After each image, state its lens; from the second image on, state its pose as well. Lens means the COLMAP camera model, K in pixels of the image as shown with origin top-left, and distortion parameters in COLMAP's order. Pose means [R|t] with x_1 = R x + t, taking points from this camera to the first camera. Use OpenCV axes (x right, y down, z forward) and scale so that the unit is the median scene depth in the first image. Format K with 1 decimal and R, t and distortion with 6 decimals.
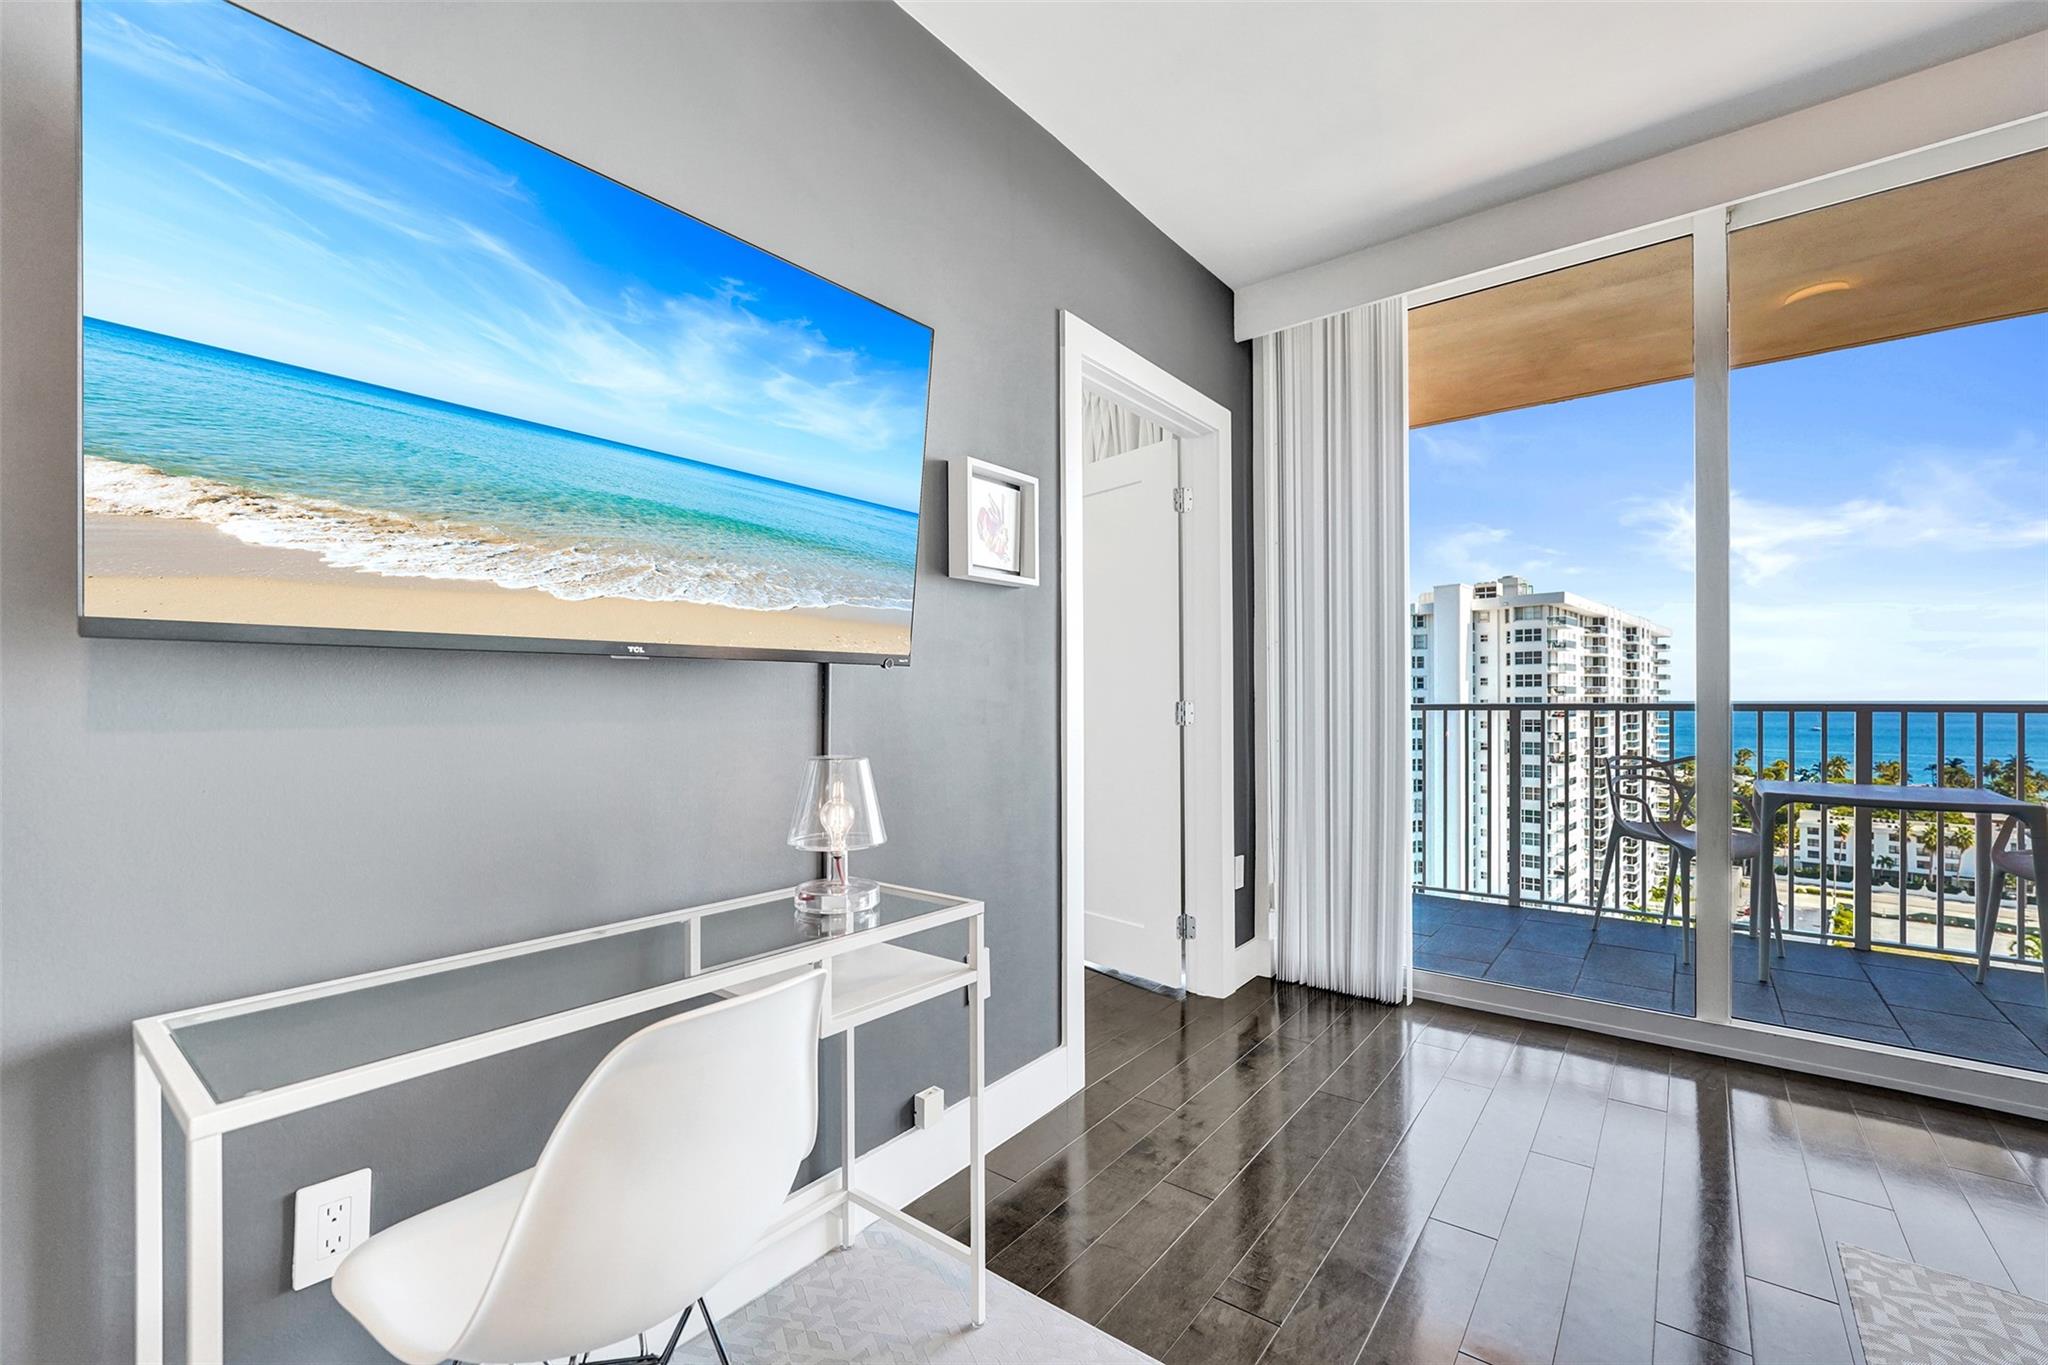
lens RADIAL K [[852.9, 0, 1018.9], [0, 852.9, 701.6], [0, 0, 1]] dist [-0.003538, -0.000624]
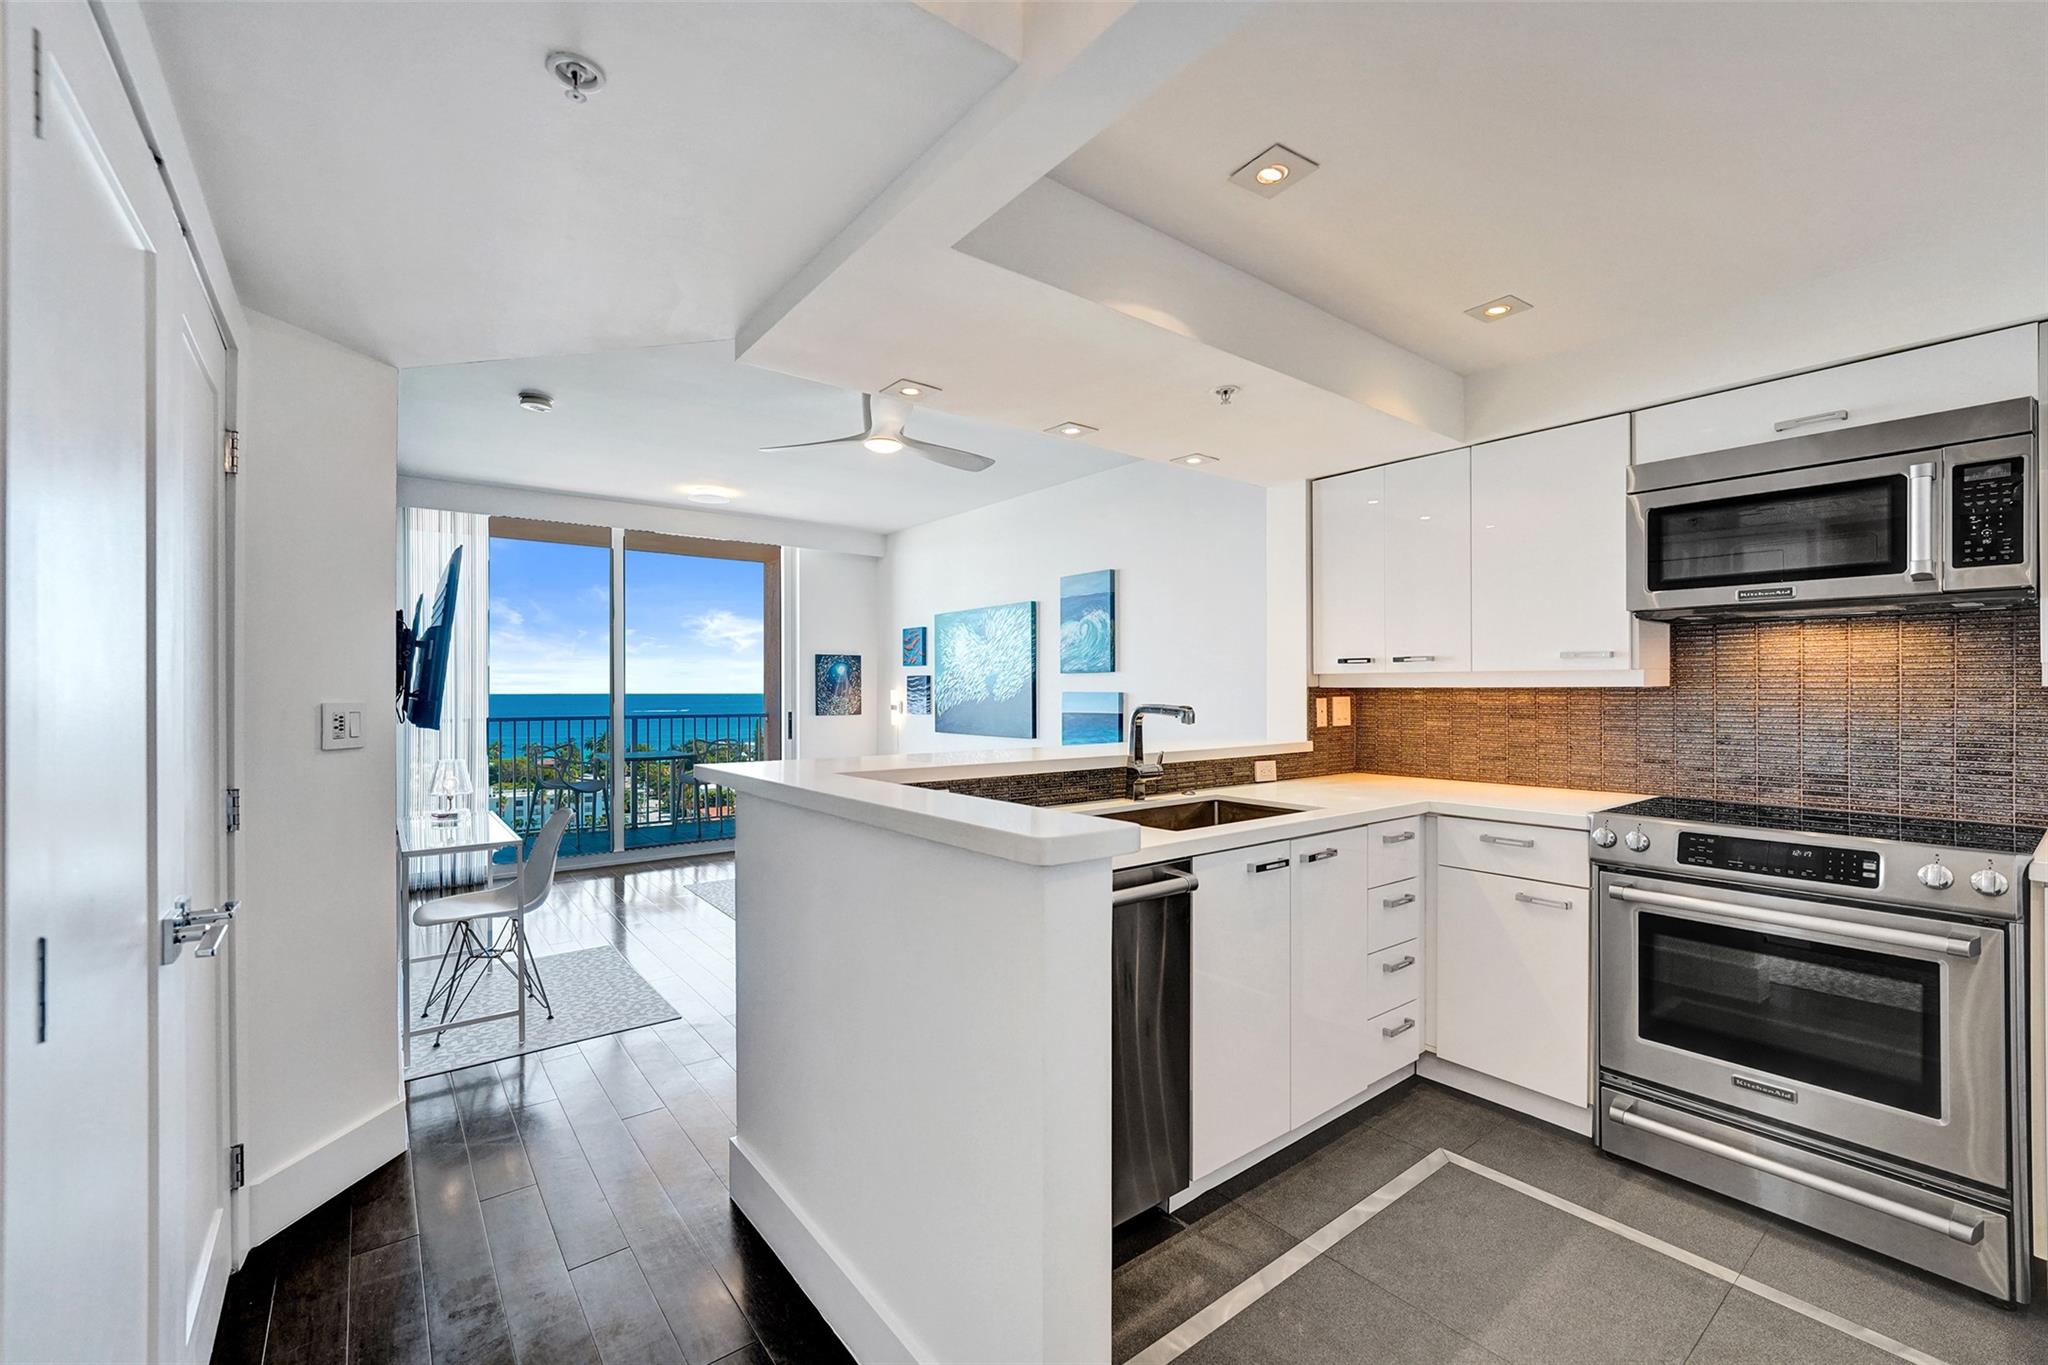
lens RADIAL K [[849.0, 0, 1020.6], [0, 849.0, 685.0], [0, 0, 1]] dist [-0.013861, -0.000185]
pose [[0.242992, 0.009280, 0.969984, -1.077047], [0.002397, 0.999945, -0.010167, -0.062977], [-0.970025, 0.004796, 0.242956, -0.606491]]
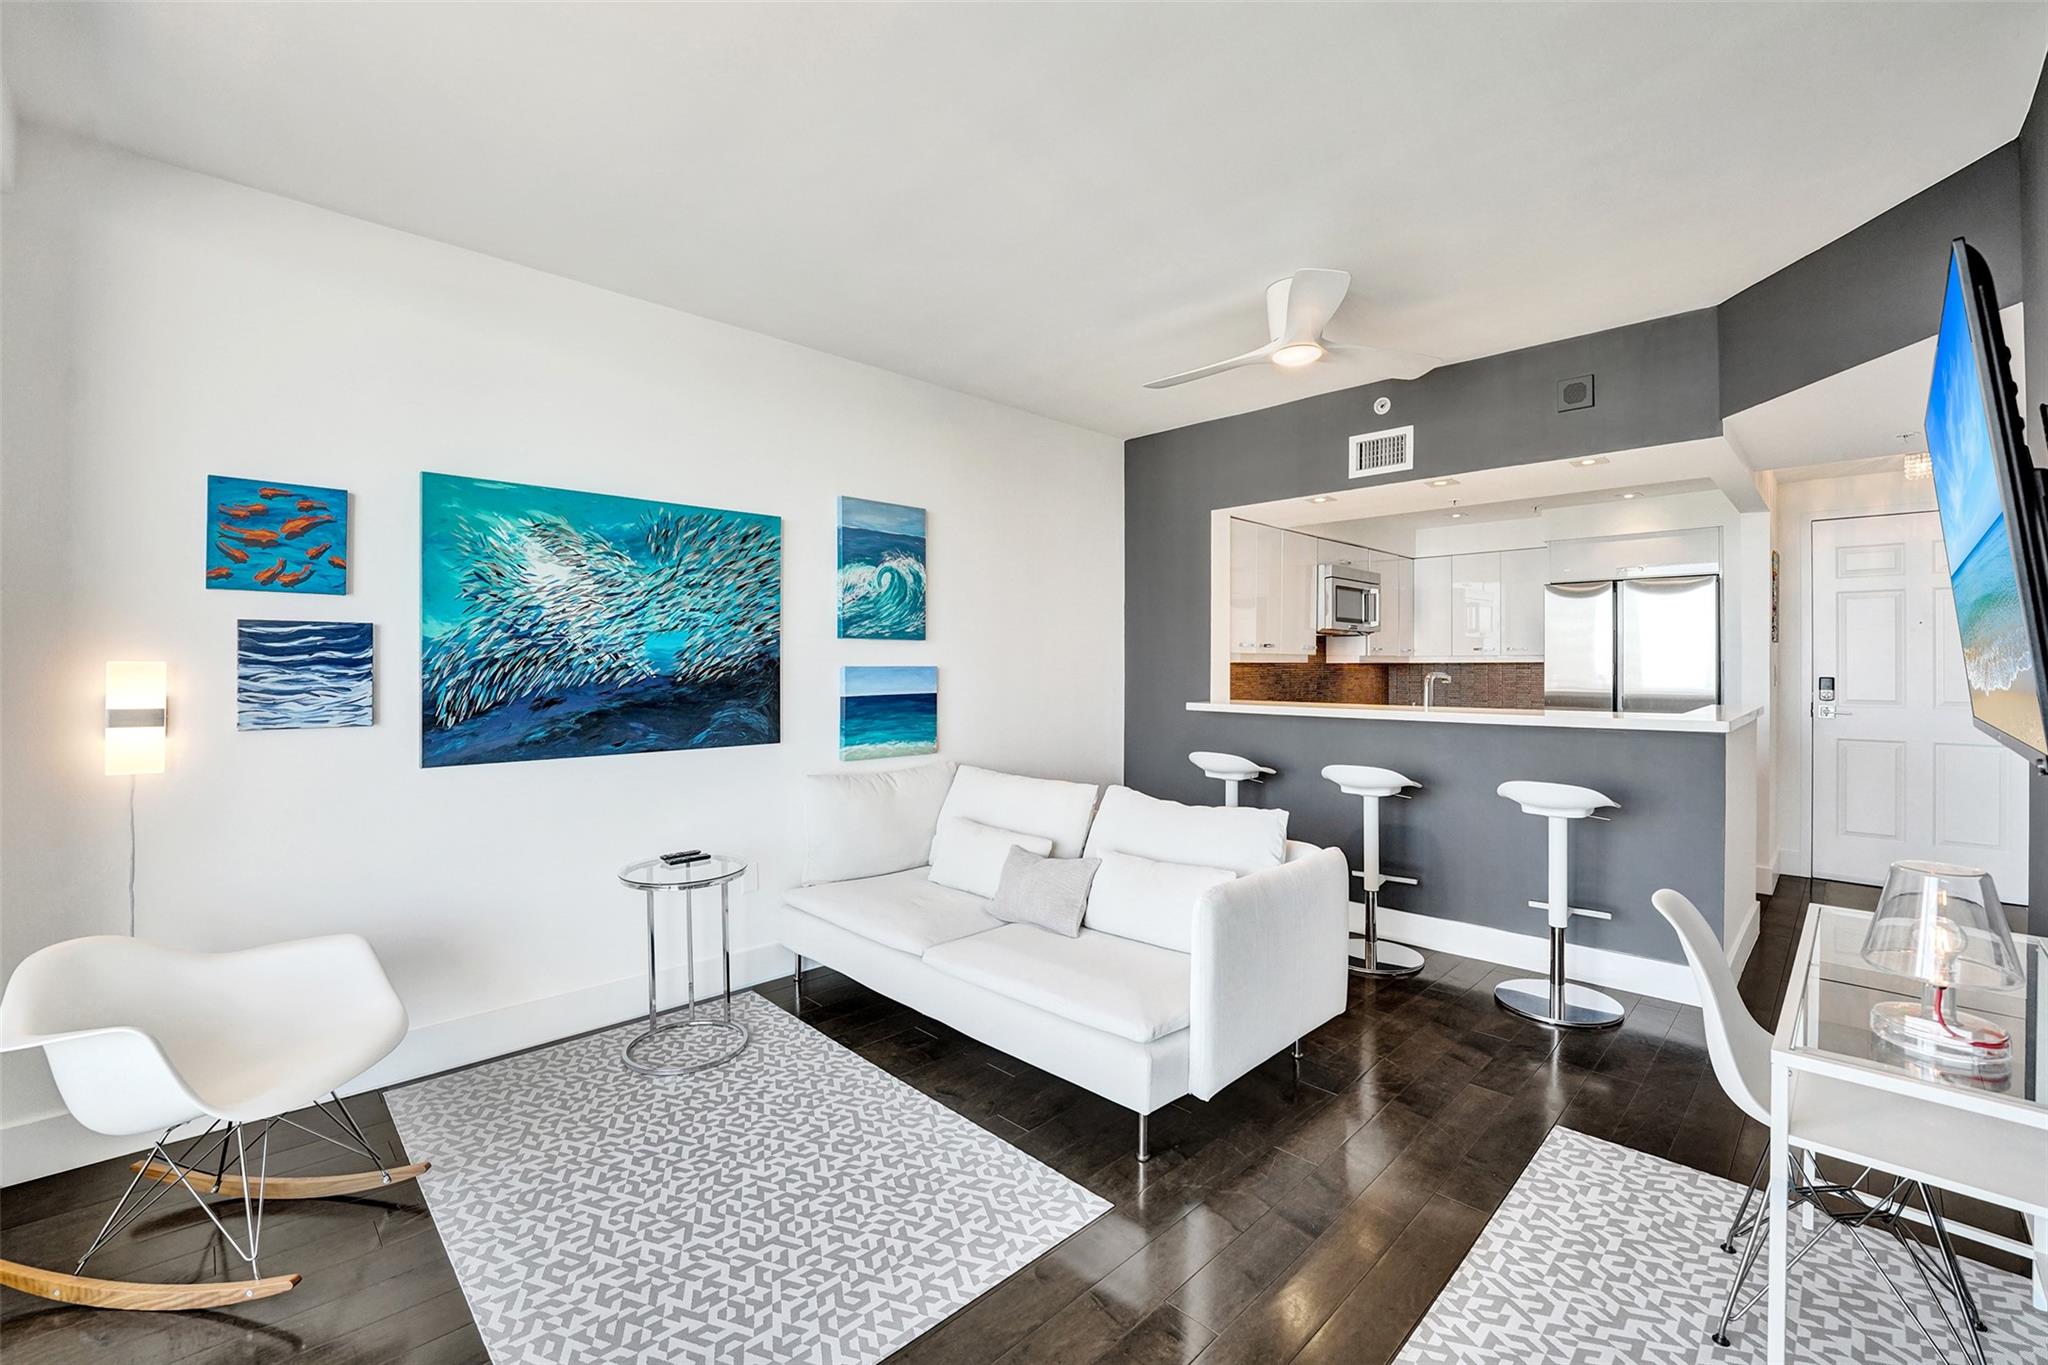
lens RADIAL K [[855.7, 0, 1017.4], [0, 855.7, 679.5], [0, 0, 1]] dist [-0.032598, 0.004516]
pose [[-0.992084, 0.002234, 0.125557, 0.285617], [0.004481, 0.999835, 0.017618, -0.067265], [-0.125497, 0.018042, -0.991930, 0.927042]]
